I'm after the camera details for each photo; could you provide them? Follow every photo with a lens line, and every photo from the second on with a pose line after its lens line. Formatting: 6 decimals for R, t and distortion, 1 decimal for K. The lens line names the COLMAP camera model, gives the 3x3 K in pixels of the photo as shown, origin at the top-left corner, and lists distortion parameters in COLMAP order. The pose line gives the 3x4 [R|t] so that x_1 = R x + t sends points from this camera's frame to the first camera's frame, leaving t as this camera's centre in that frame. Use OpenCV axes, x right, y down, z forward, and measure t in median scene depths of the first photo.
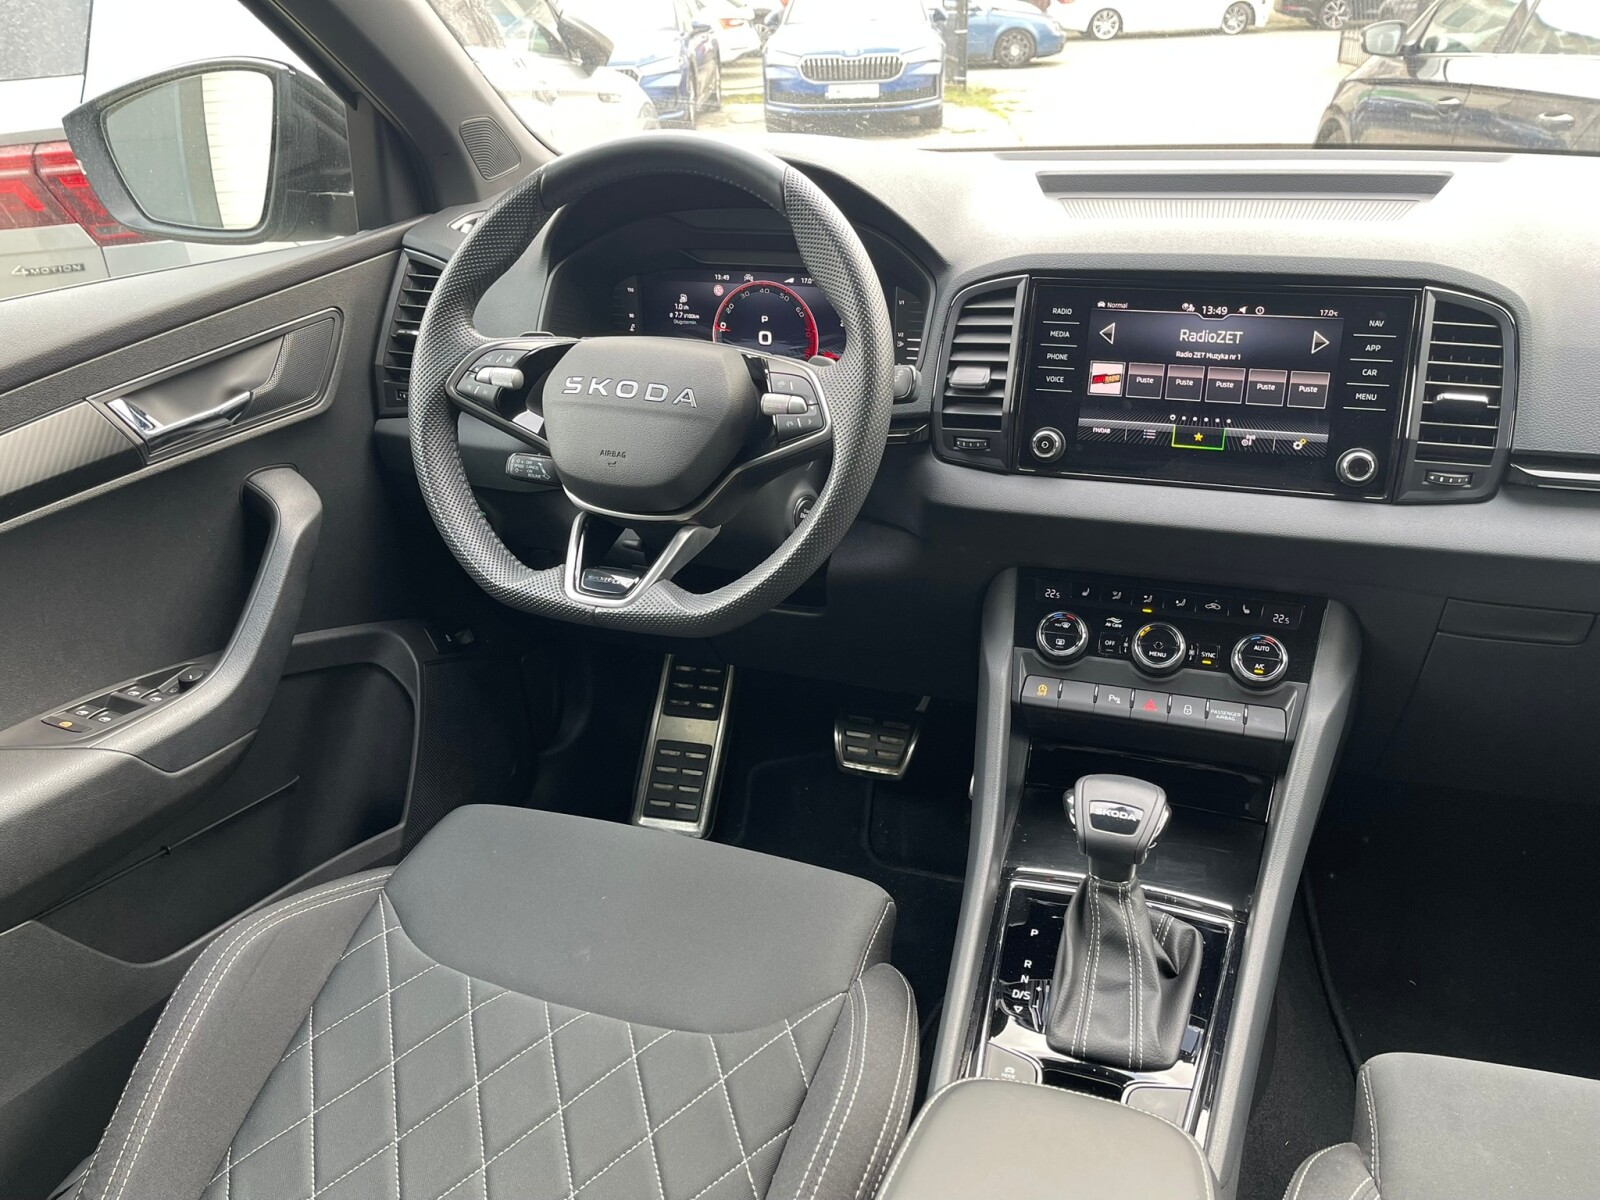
lens RADIAL K [[1221.9, 0, 811.2], [0, 1221.9, 589.2], [0, 0, 1]] dist [0.074899, -0.094399]
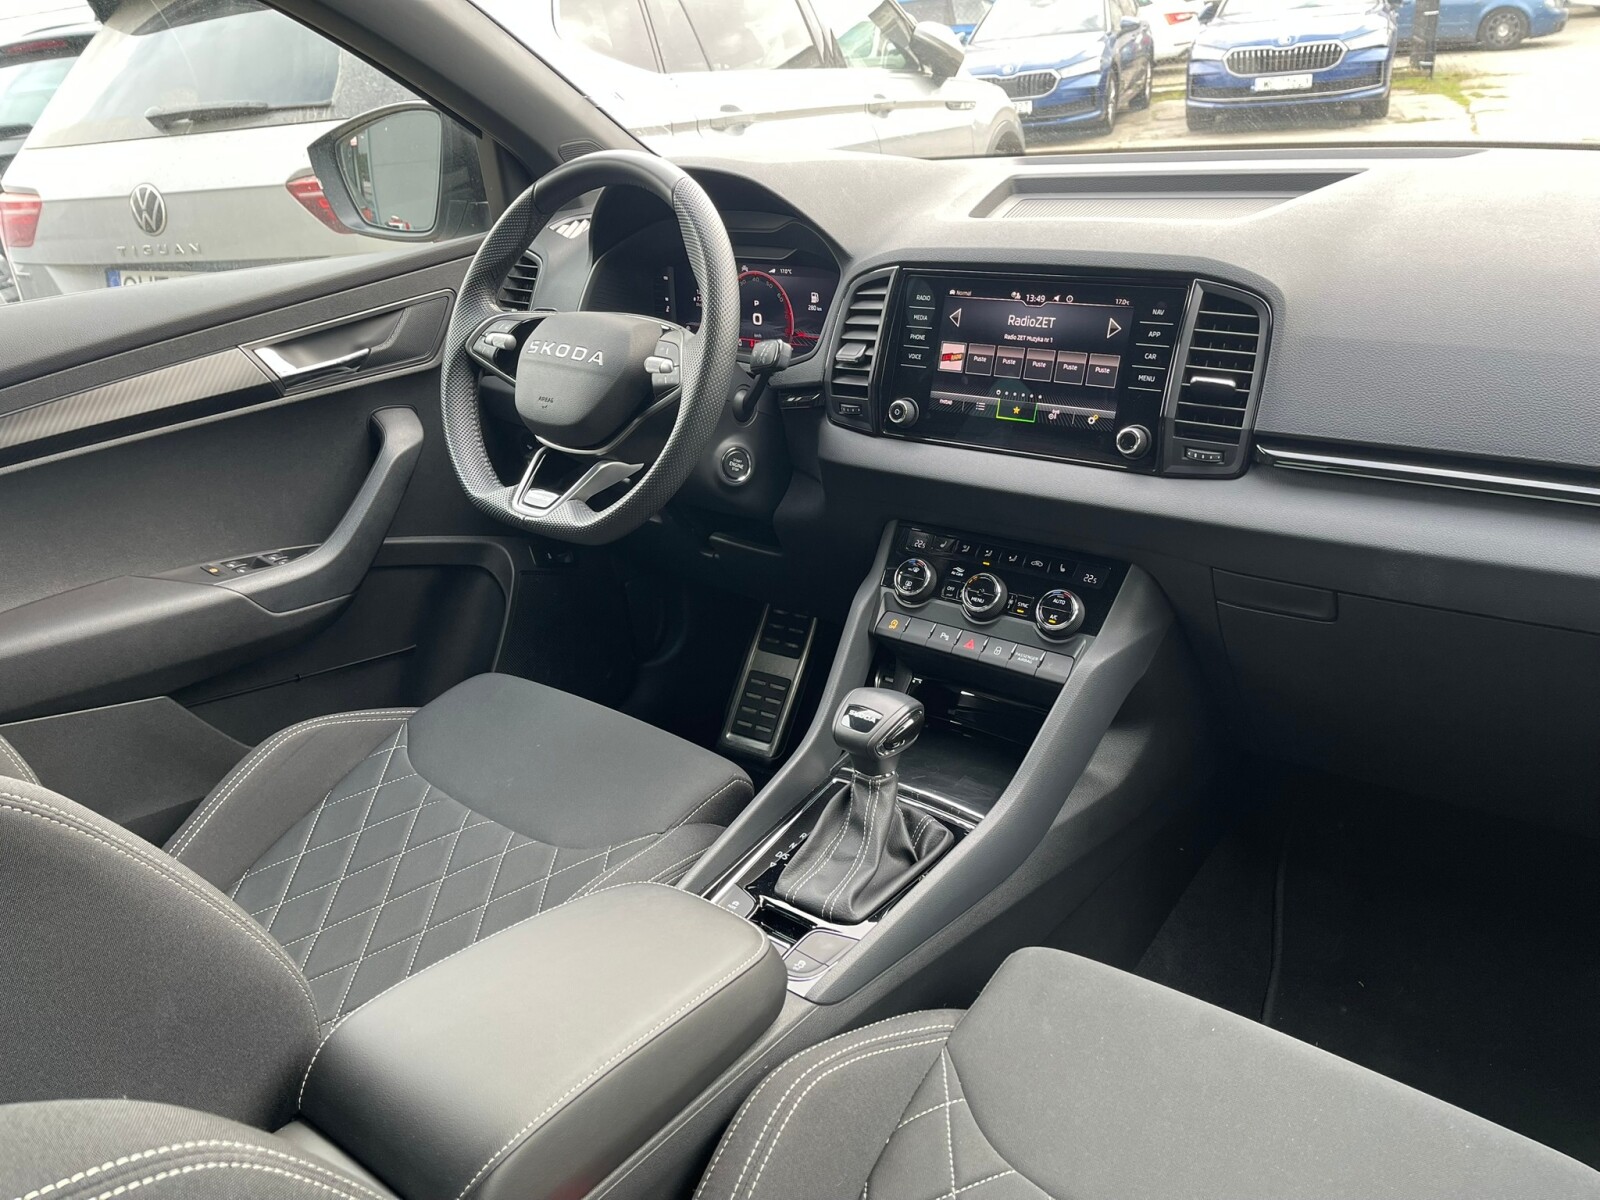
lens RADIAL K [[1221.9, 0, 804.9], [0, 1221.9, 588.5], [0, 0, 1]] dist [0.074899, -0.094399]
pose [[0.937706, 0.094241, -0.334405, 0.507254], [-0.094970, 0.995379, 0.014210, 0.041359], [0.334199, 0.018433, 0.942322, -0.124996]]
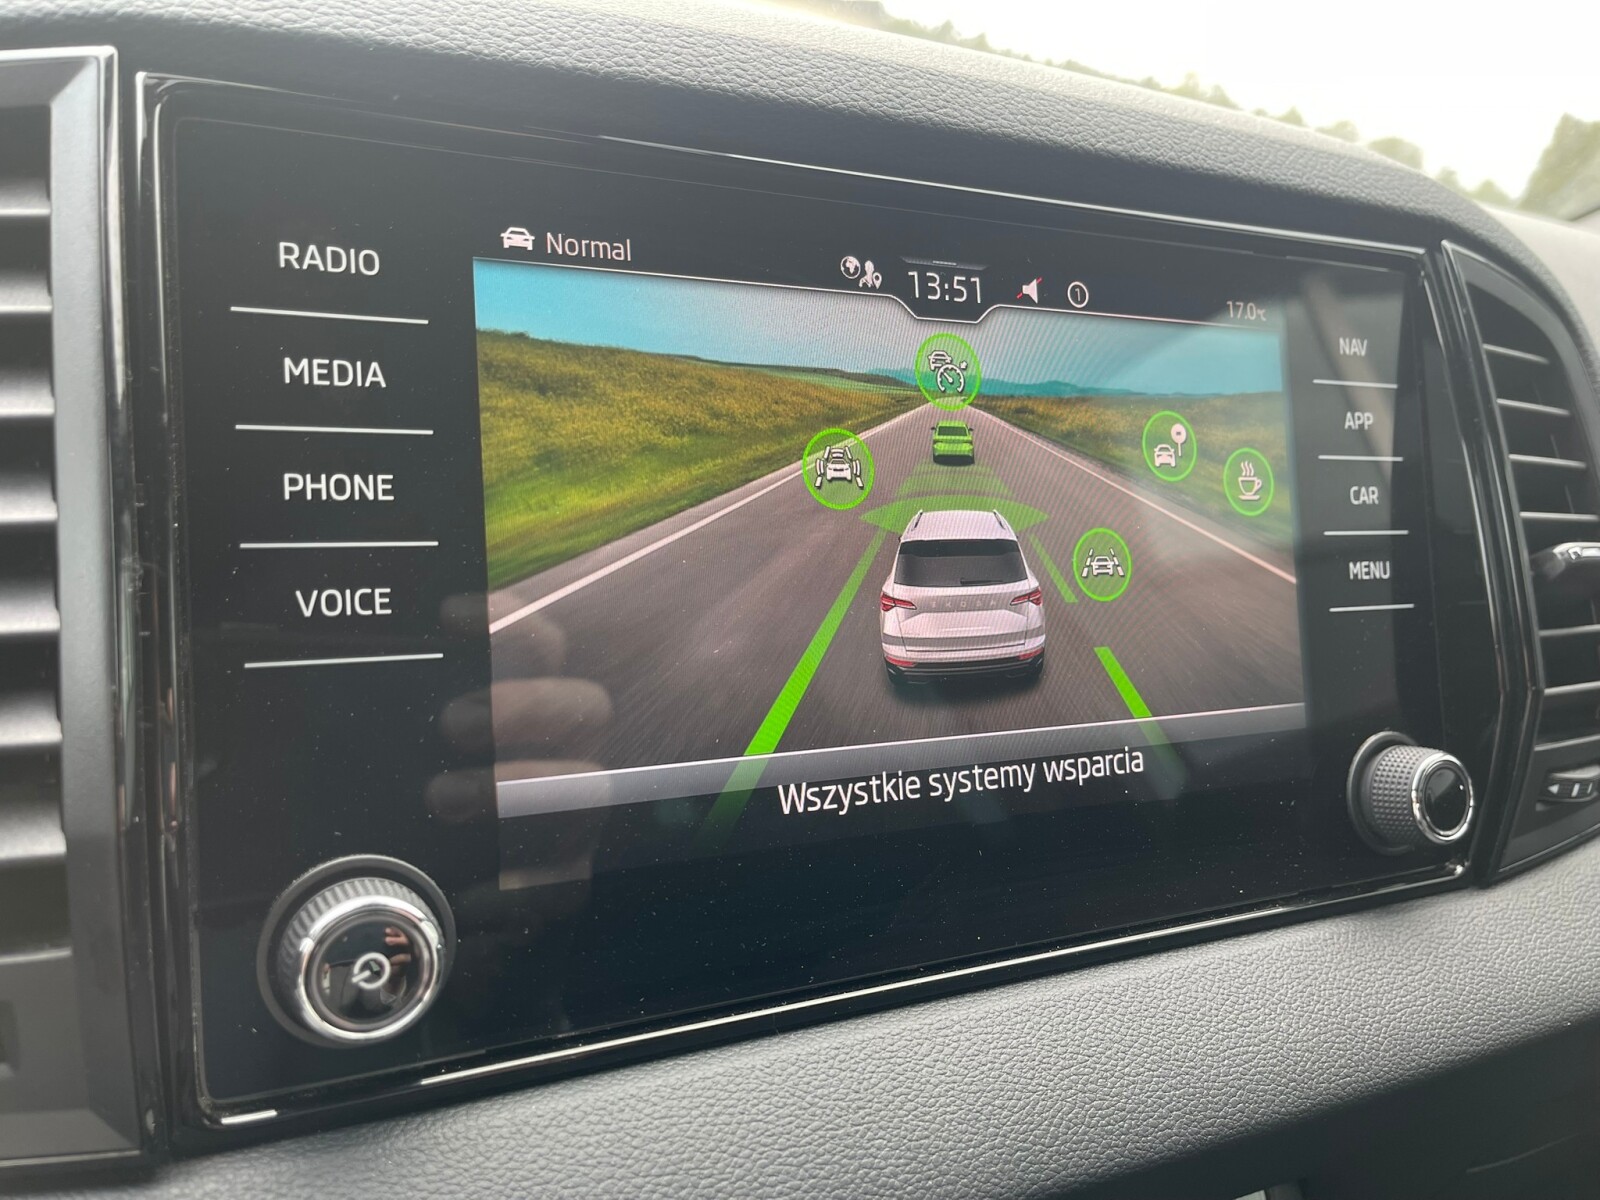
lens RADIAL K [[1221.9, 0, 812.8], [0, 1221.9, 589.2], [0, 0, 1]] dist [0.074899, -0.094399]
pose [[0.701747, -0.091380, 0.706542, 0.113409], [0.188229, 0.980280, -0.060167, -0.146784], [-0.687111, 0.175214, 0.705109, 0.809201]]
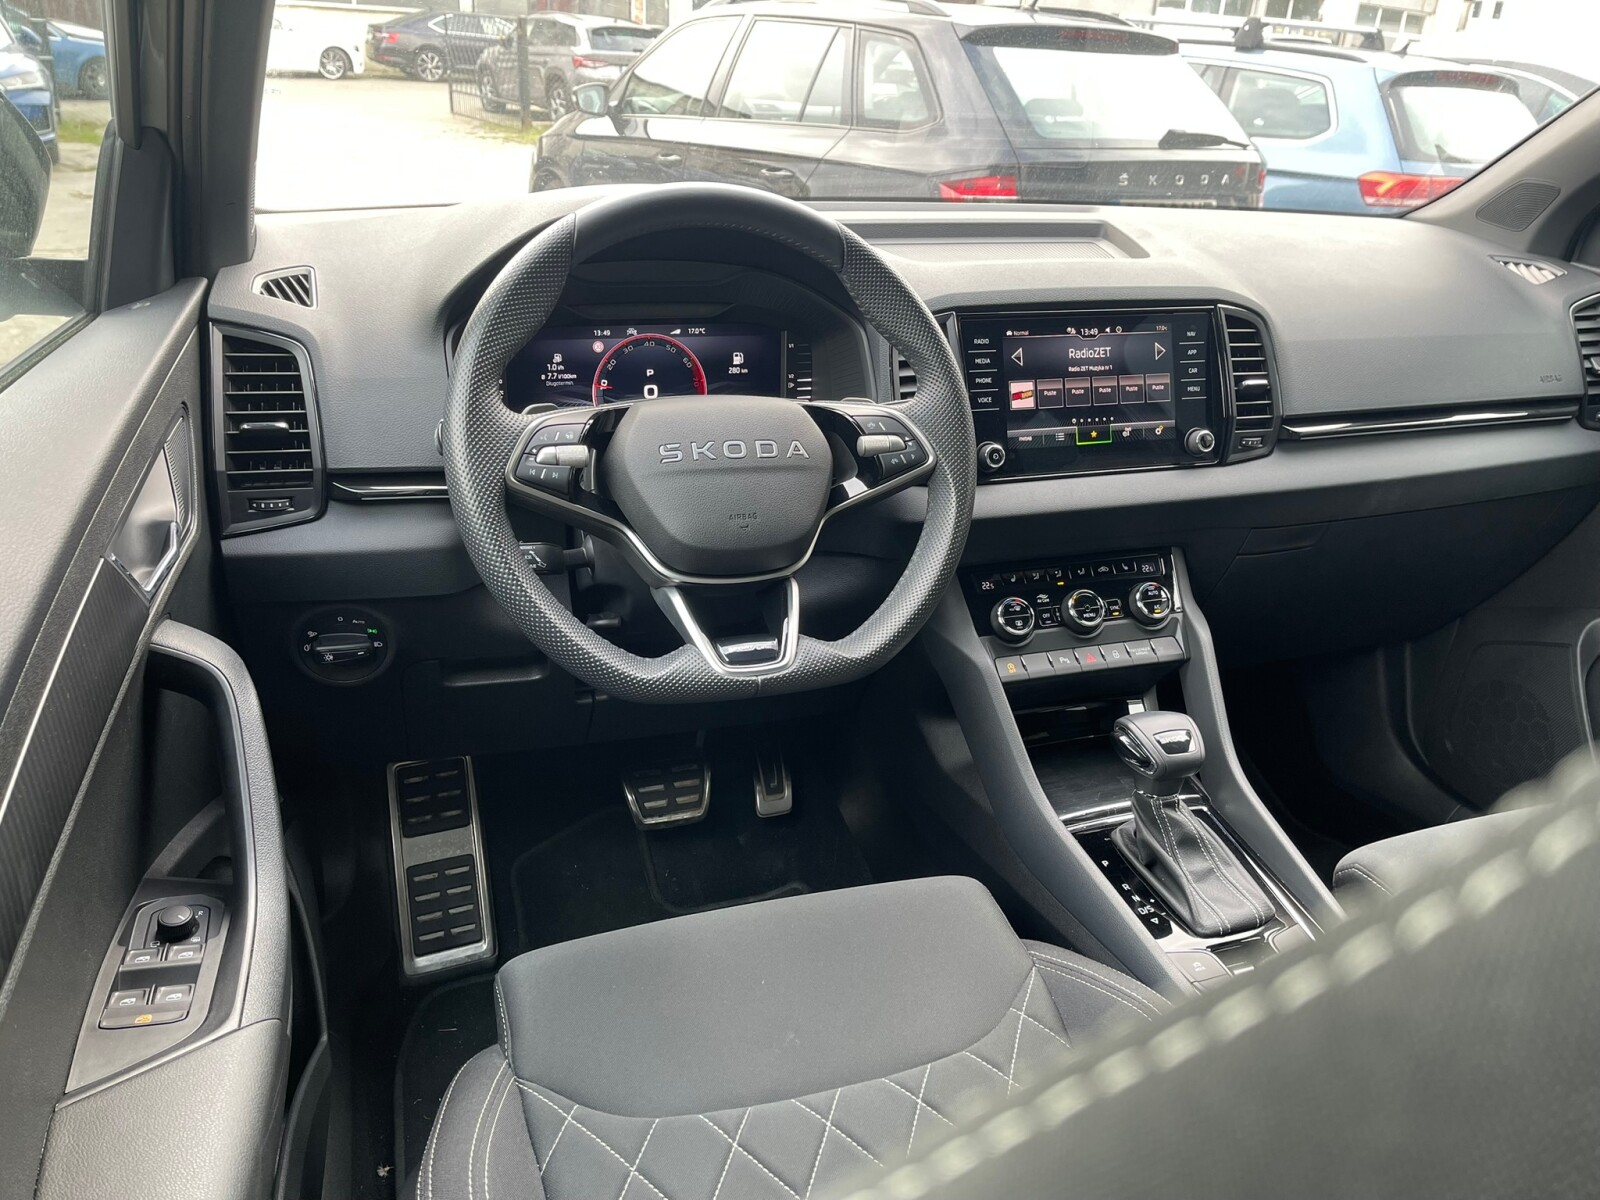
lens RADIAL K [[1221.9, 0, 811.0], [0, 1221.9, 595.8], [0, 0, 1]] dist [0.074899, -0.094399]
pose [[0.780232, -0.189532, 0.596084, -0.646844], [0.205554, 0.977751, 0.041831, -0.072481], [-0.590750, 0.089890, 0.801832, 0.188936]]
